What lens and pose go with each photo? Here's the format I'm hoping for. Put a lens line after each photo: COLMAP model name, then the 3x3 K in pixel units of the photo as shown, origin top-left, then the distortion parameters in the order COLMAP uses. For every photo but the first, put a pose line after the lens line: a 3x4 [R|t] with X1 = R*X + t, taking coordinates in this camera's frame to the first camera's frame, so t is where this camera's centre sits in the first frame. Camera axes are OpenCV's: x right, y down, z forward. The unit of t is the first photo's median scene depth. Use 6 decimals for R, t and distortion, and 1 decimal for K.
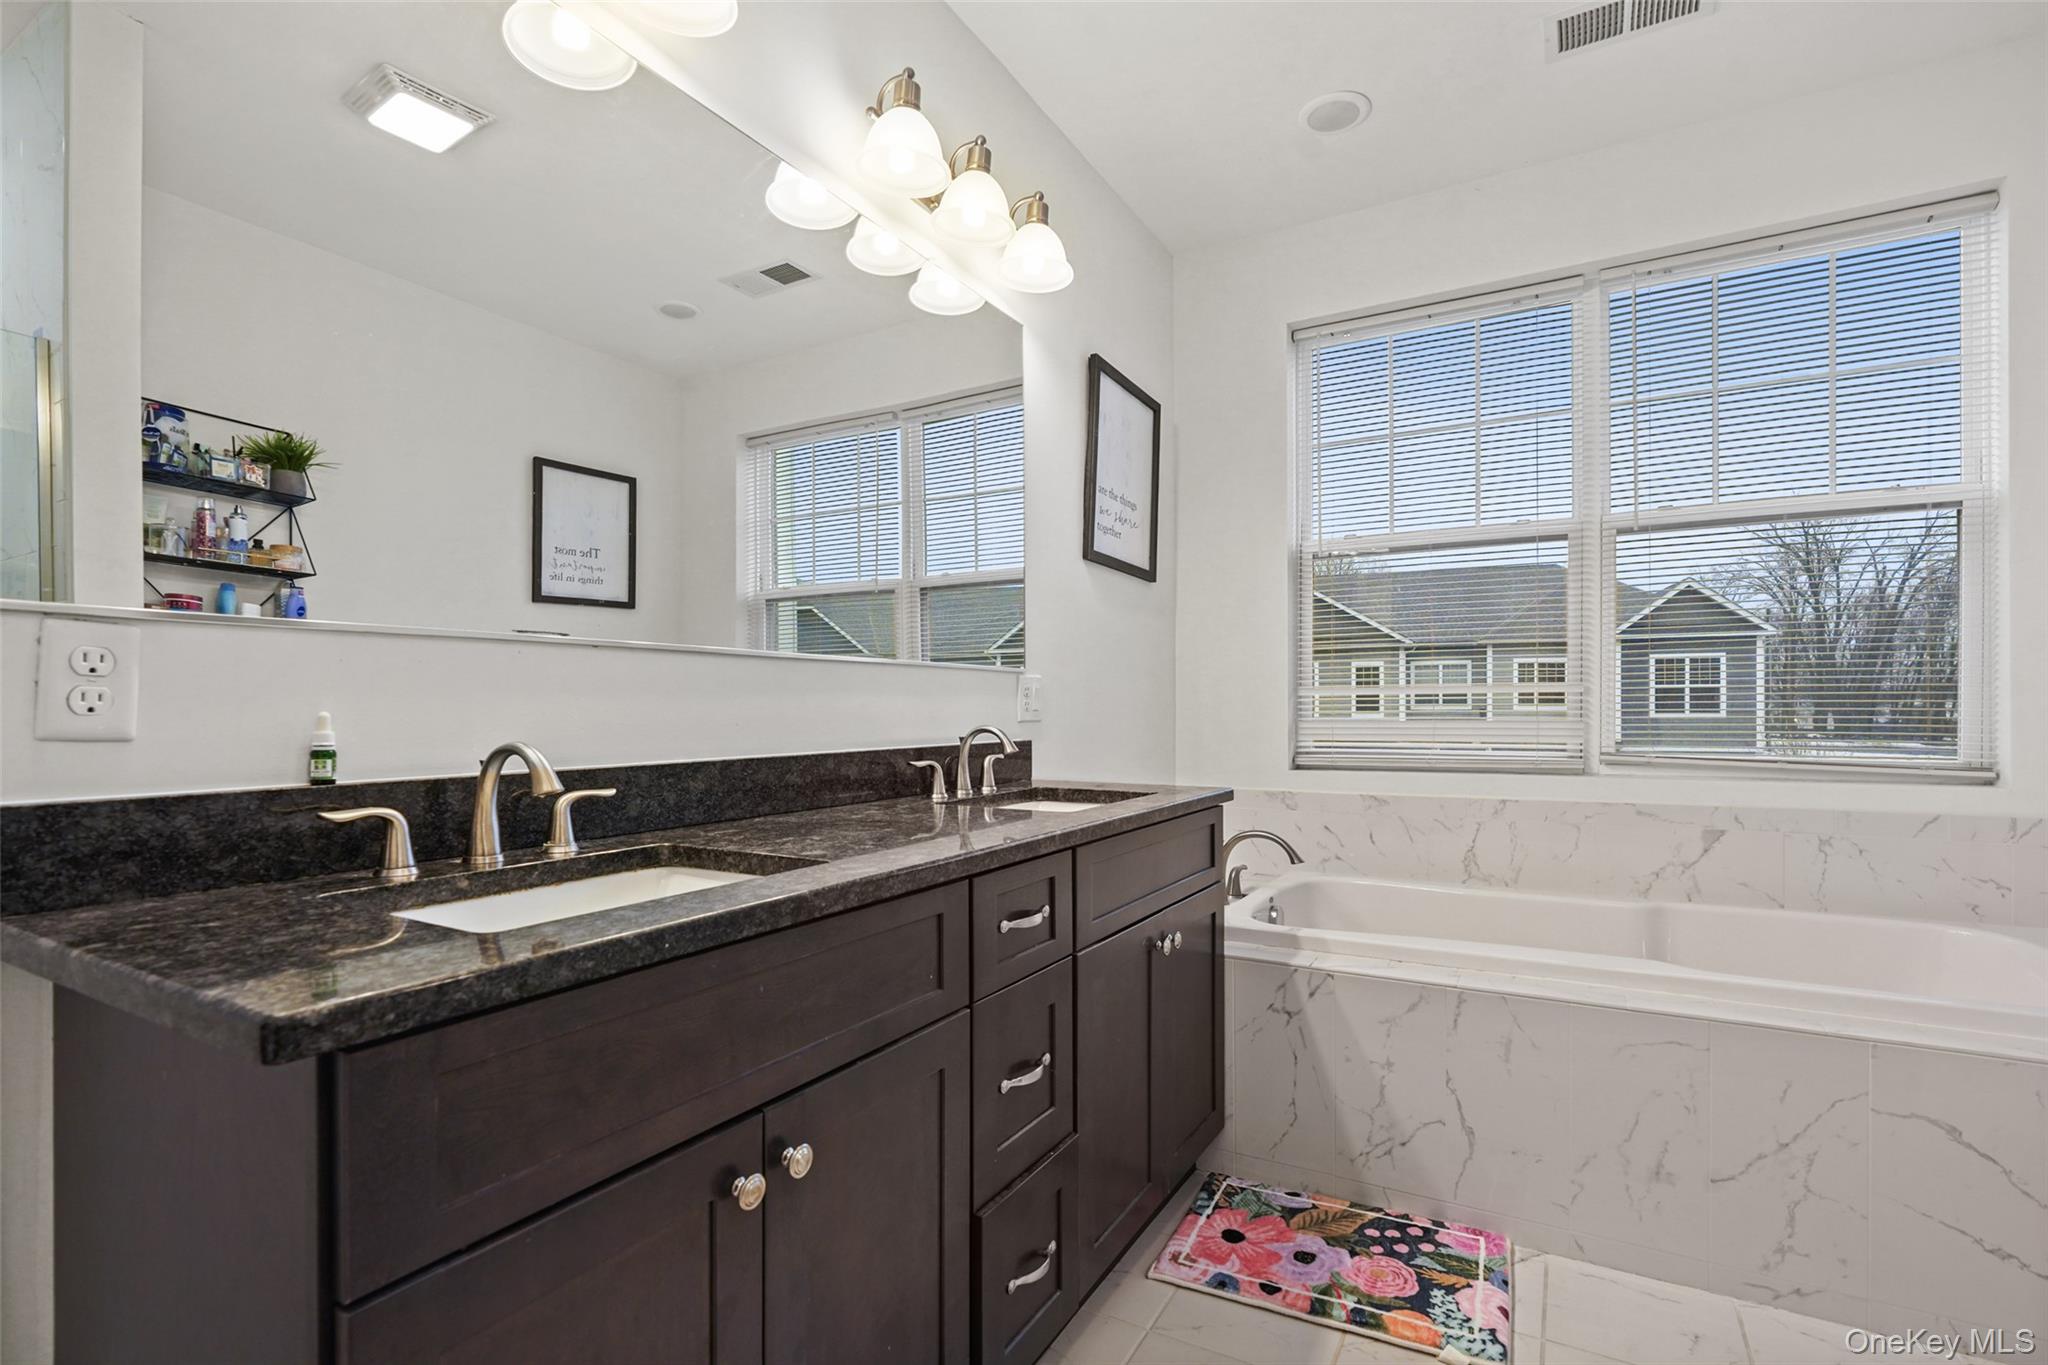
lens RADIAL K [[959.2, 0, 1032.9], [0, 959.2, 739.3], [0, 0, 1]] dist [-0.001118, 0.000162]
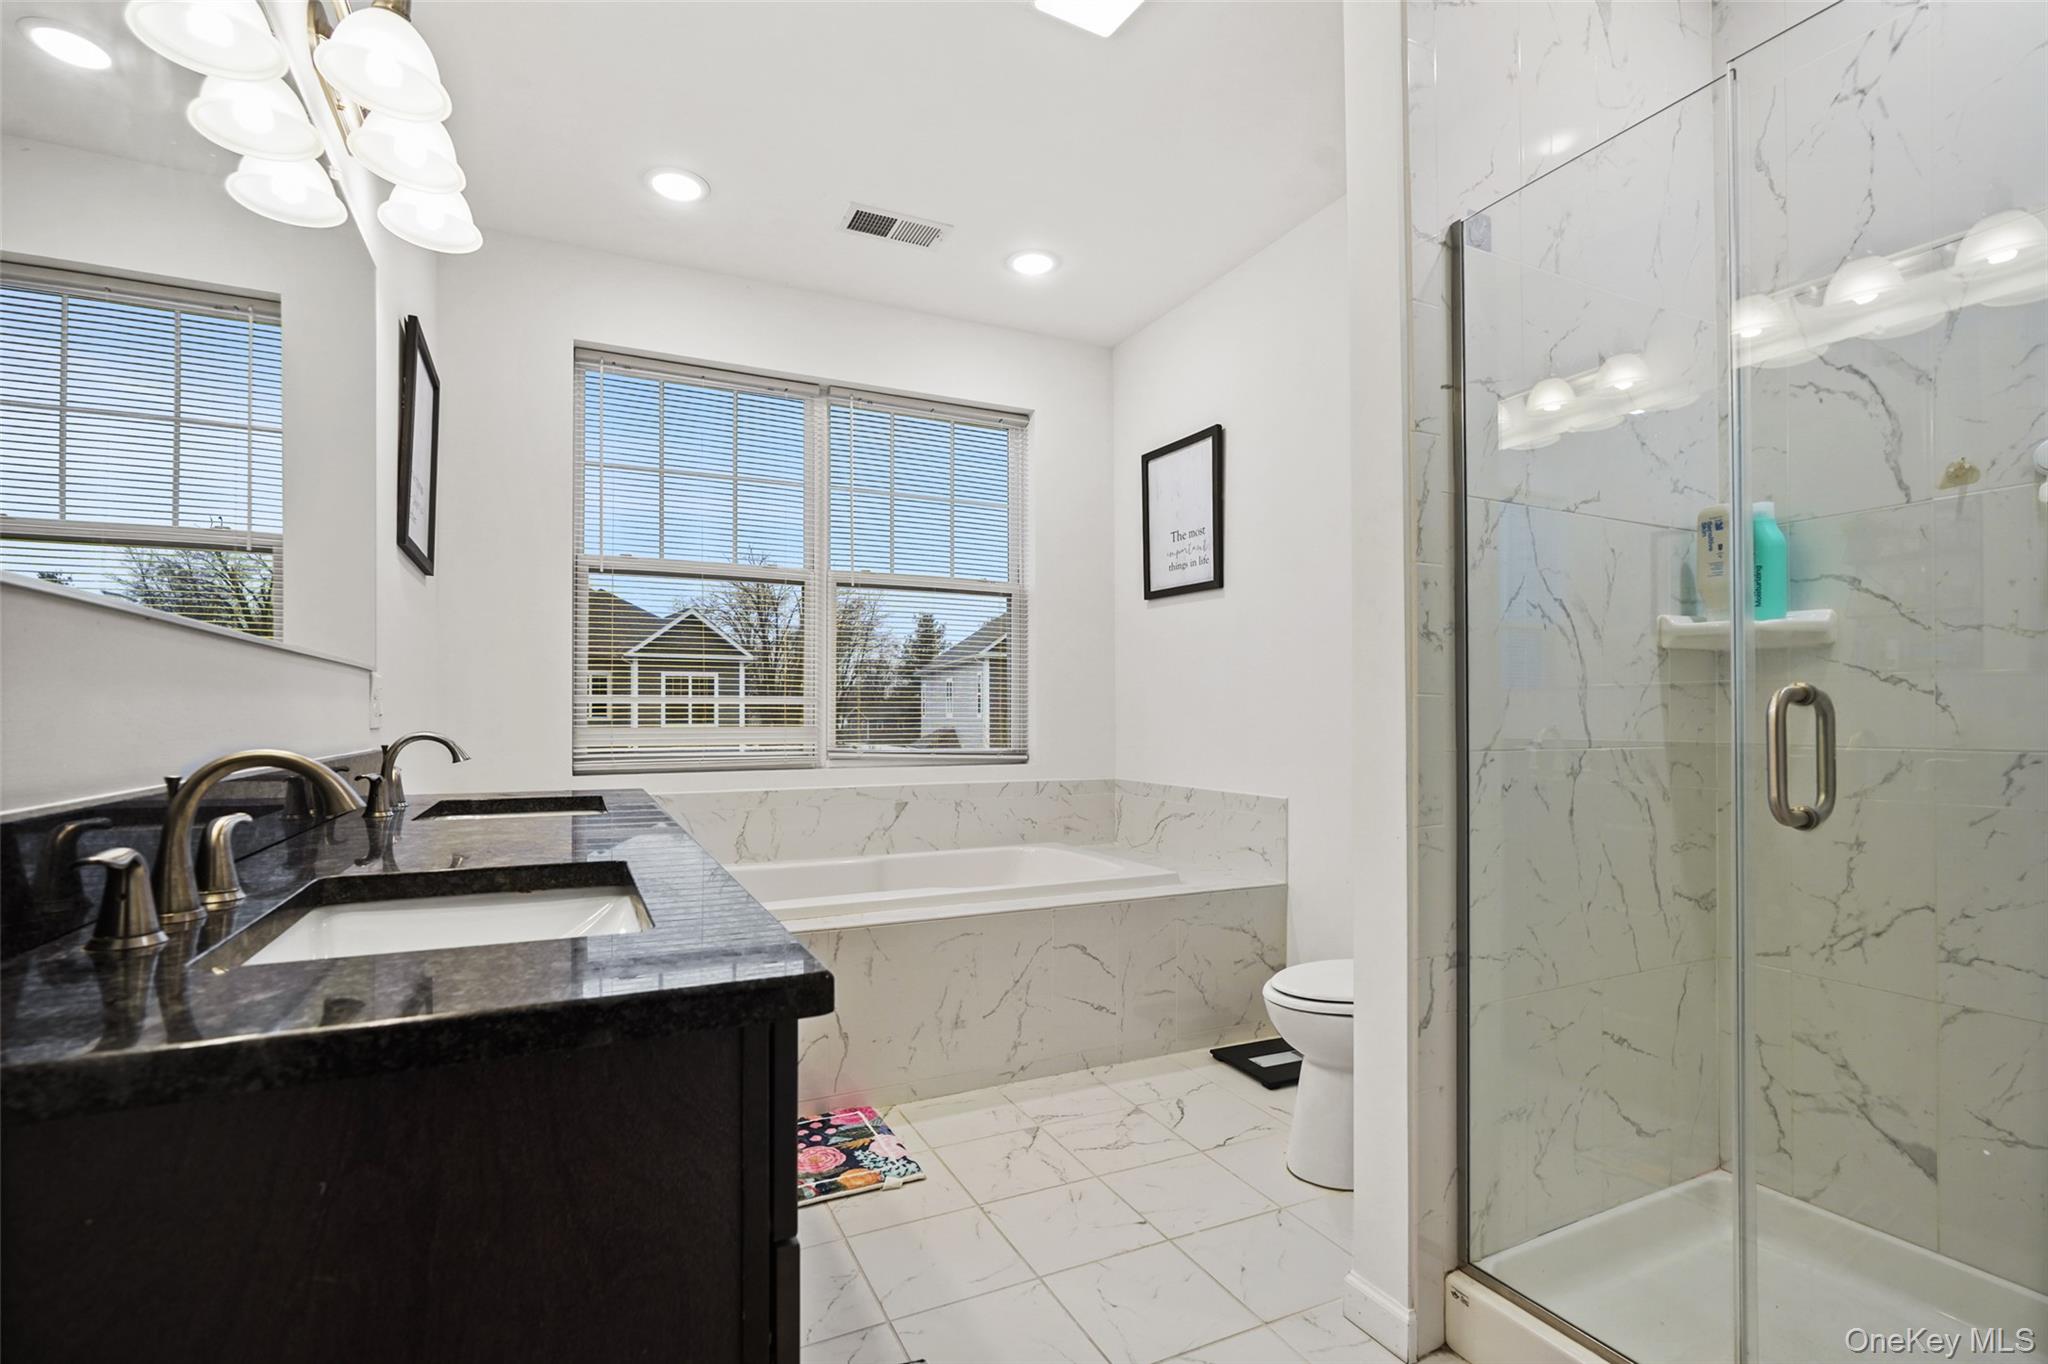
lens RADIAL K [[959.2, 0, 1032.9], [0, 959.2, 738.8], [0, 0, 1]] dist [-0.001118, 0.000162]
pose [[0.571167, -0.013964, 0.820715, -0.333745], [0.024484, 0.999700, -0.000030, 0.004997], [-0.820469, 0.020112, 0.571338, 0.017436]]
